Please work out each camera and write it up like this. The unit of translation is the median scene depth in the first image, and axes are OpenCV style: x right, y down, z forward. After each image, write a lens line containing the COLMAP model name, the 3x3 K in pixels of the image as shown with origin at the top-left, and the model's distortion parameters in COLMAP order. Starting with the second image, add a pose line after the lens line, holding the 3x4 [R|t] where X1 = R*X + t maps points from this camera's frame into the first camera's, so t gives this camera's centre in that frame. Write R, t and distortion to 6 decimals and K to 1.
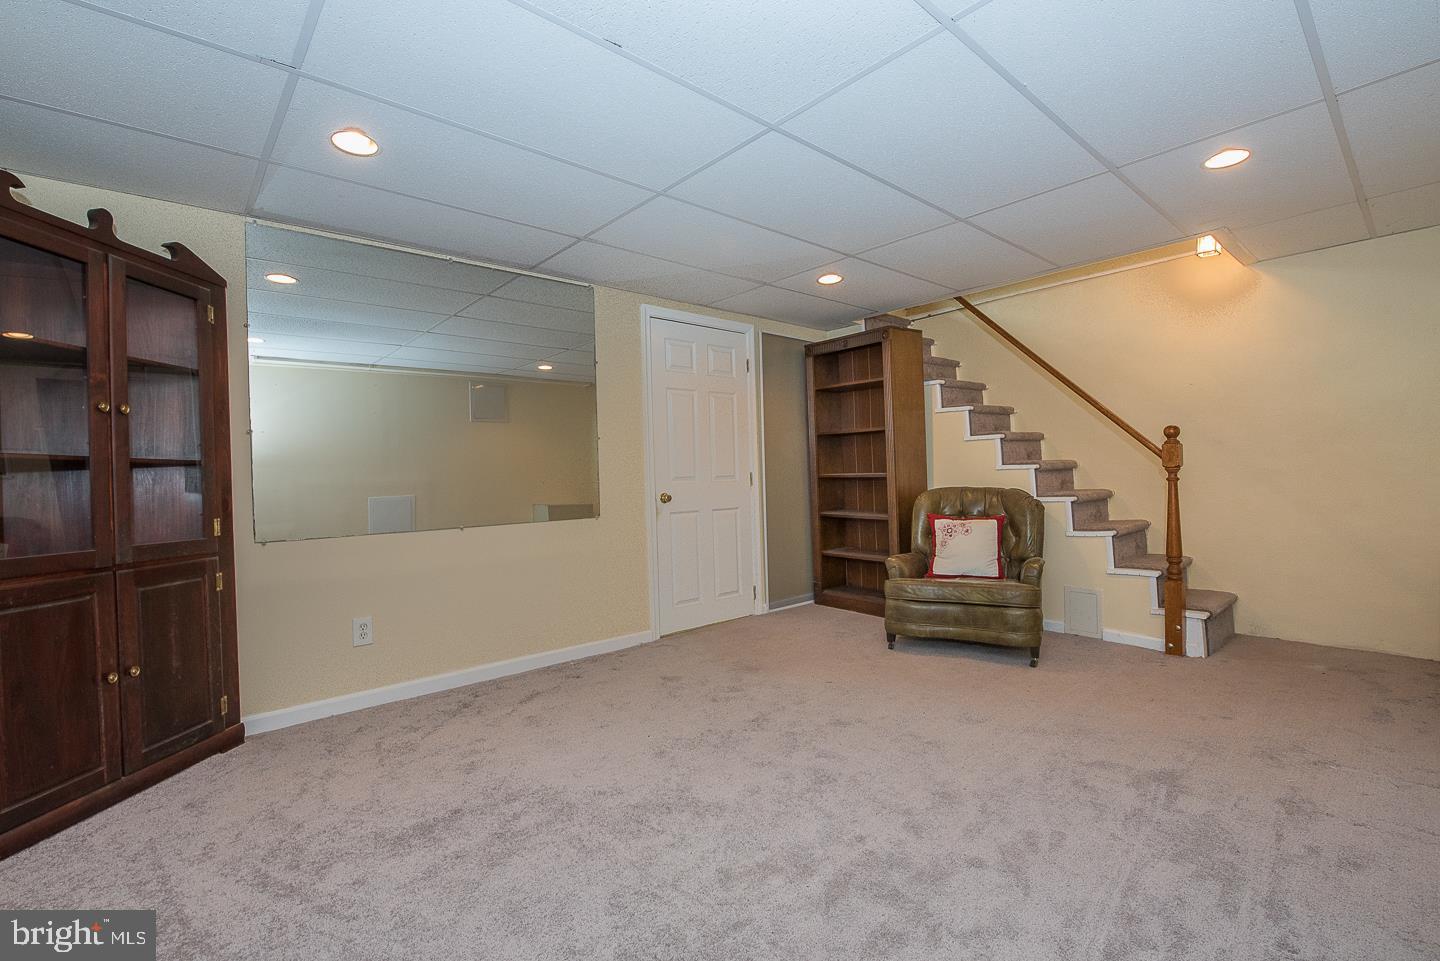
lens RADIAL K [[659.0, 0, 724.1], [0, 659.0, 480.0], [0, 0, 1]] dist [0.000389, 0.000035]
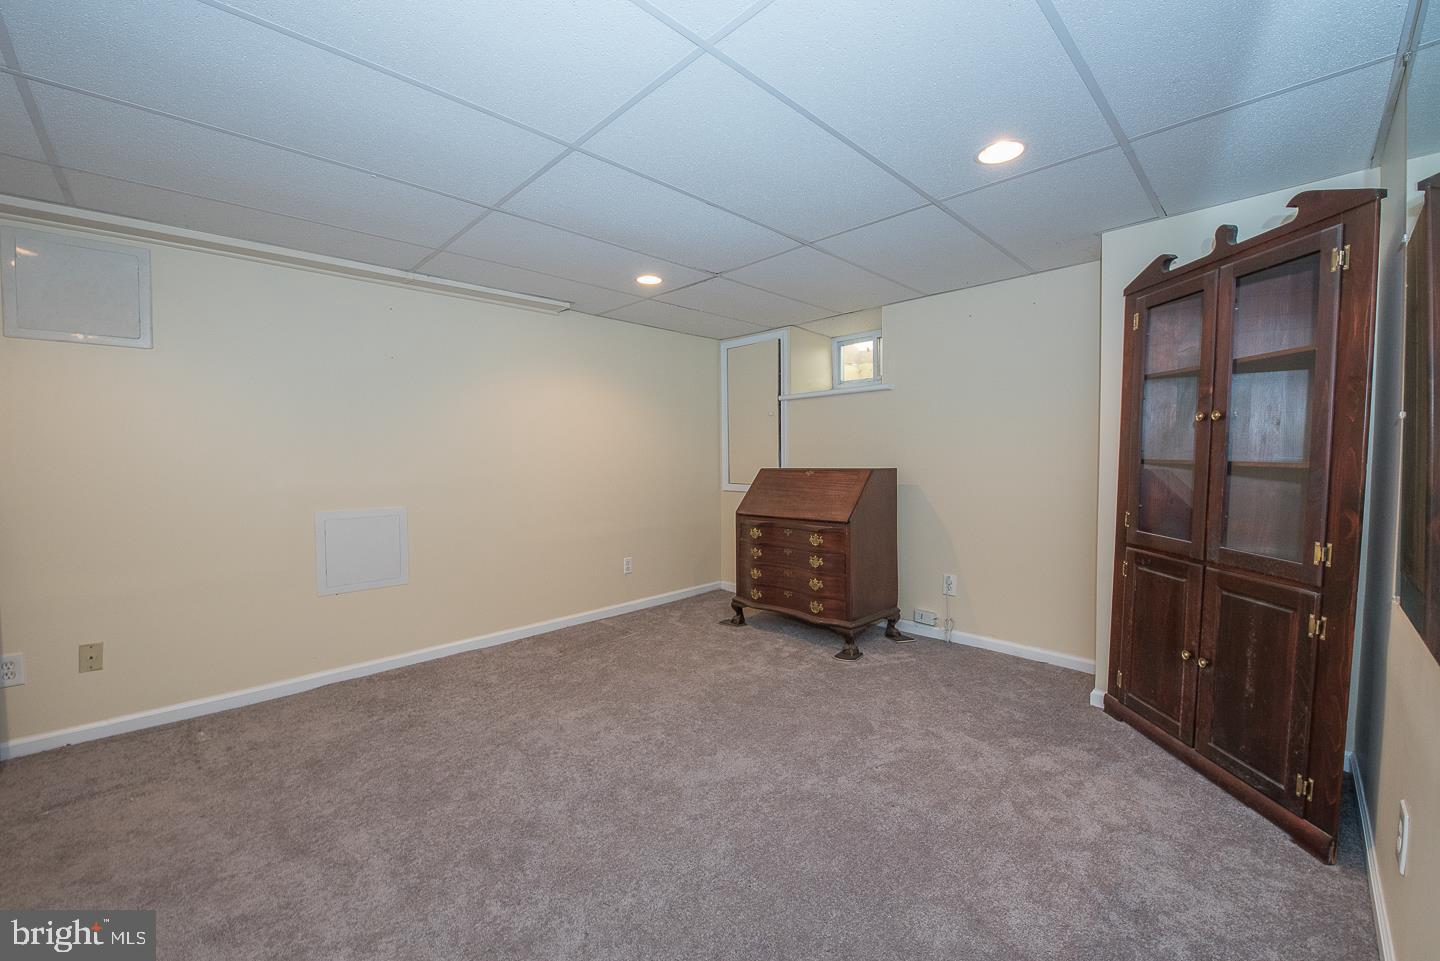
lens RADIAL K [[583.1, 0, 716.4], [0, 583.1, 484.1], [0, 0, 1]] dist [-0.012981, -0.001065]
pose [[-0.998659, 0.030798, -0.041621, -0.075417], [0.028104, 0.997566, 0.063820, -0.080410], [0.043485, 0.062565, -0.997093, 1.864392]]
